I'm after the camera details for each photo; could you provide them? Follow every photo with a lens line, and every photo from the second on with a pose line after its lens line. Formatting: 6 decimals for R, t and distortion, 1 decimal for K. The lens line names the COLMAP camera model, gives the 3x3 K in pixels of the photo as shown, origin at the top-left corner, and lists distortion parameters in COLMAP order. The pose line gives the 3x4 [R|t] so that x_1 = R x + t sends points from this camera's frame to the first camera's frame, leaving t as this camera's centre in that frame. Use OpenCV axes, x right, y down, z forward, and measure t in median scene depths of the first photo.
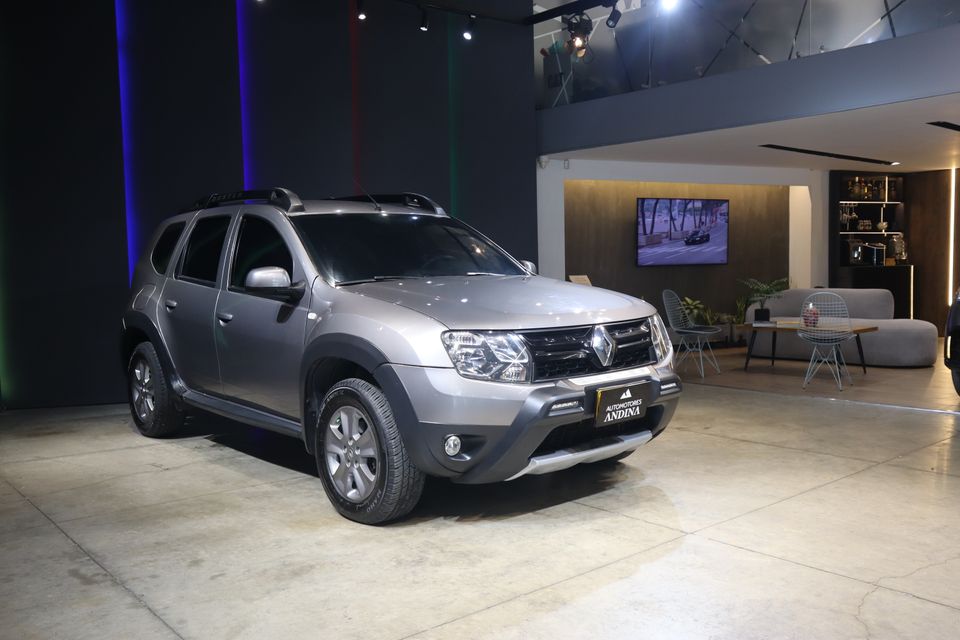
lens RADIAL K [[854.7, 0, 480.0], [0, 854.7, 320.0], [0, 0, 1]] dist [-0.066647, 0.062668]
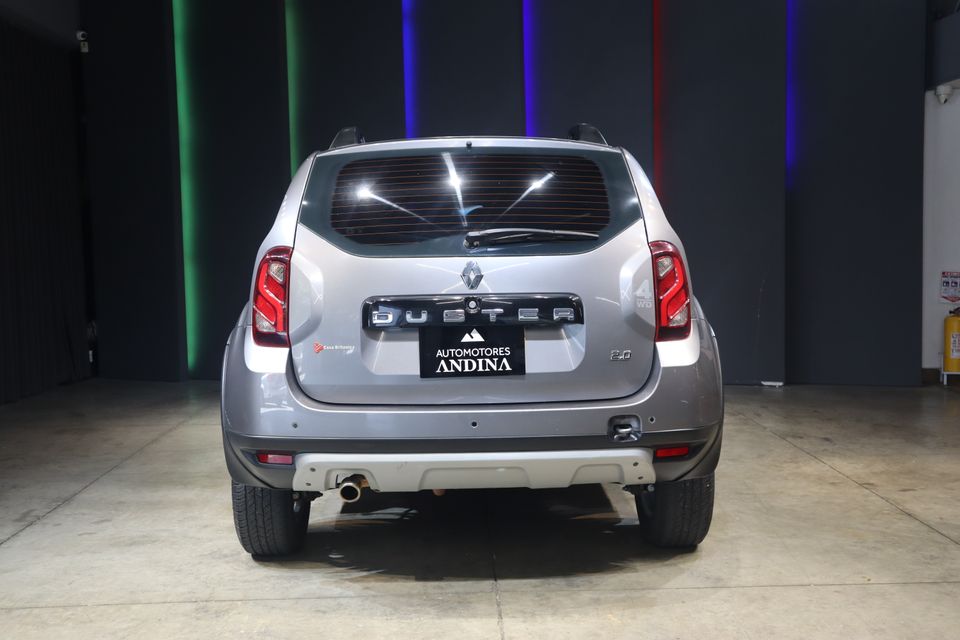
lens RADIAL K [[1053.1, 0, 480.0], [0, 1053.1, 320.0], [0, 0, 1]] dist [0.009951, 0.062857]
pose [[0.783825, 0.049411, -0.619012, 0.846711], [-0.036608, 0.998772, 0.033369, -0.040353], [0.619901, -0.003495, 0.784672, 0.201588]]
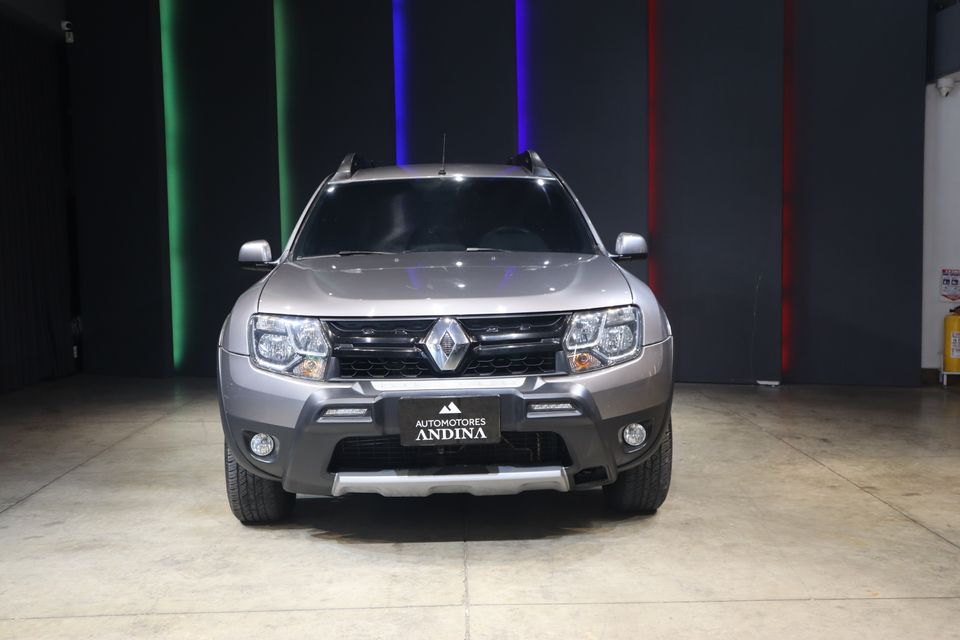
lens RADIAL K [[1027.6, 0, 480.0], [0, 1027.6, 320.0], [0, 0, 1]] dist [0.017232, 0.037407]
pose [[0.782395, 0.052101, -0.620599, 0.801718], [-0.041683, 0.998641, 0.031288, -0.024659], [0.621386, 0.001389, 0.783504, 0.305235]]
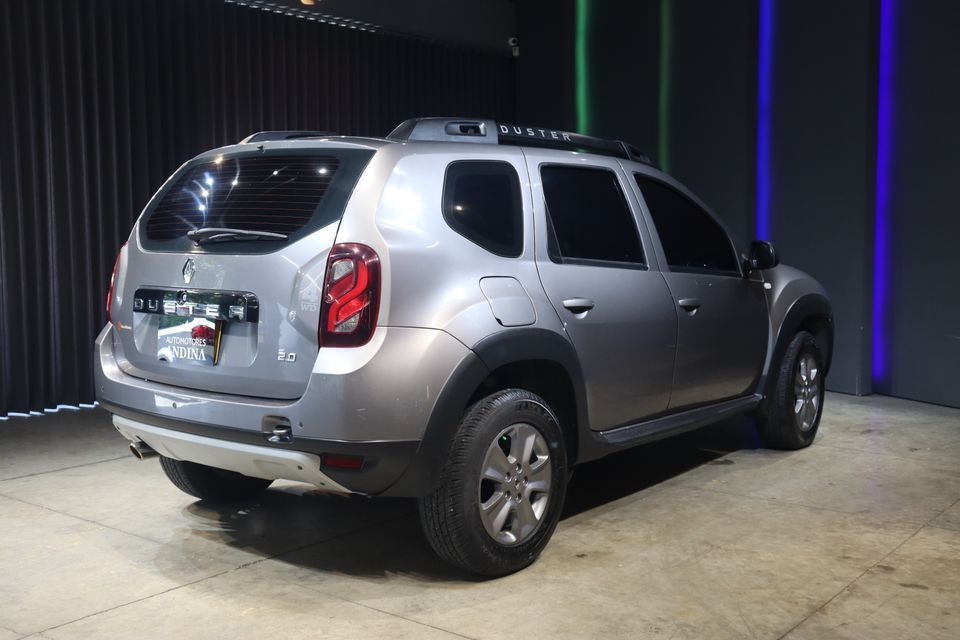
lens RADIAL K [[1040.5, 0, 480.0], [0, 1040.5, 320.0], [0, 0, 1]] dist [0.003853, 0.030879]
pose [[0.200501, 0.103893, -0.974169, 1.310179], [-0.064091, 0.993622, 0.092777, -0.113746], [0.977595, 0.043834, 0.205880, 1.009626]]
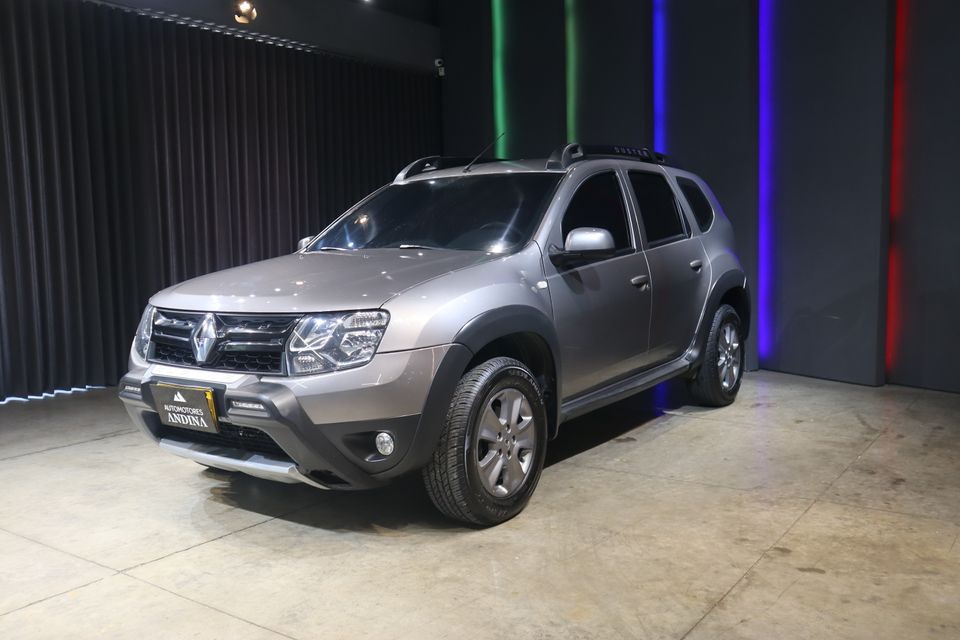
lens RADIAL K [[854.7, 0, 480.0], [0, 854.7, 320.0], [0, 0, 1]] dist [-0.066647, 0.062668]
pose [[0.252244, 0.109455, -0.961453, 1.103317], [-0.048502, 0.993763, 0.100408, -0.092891], [0.966447, 0.021305, 0.255980, 1.124684]]
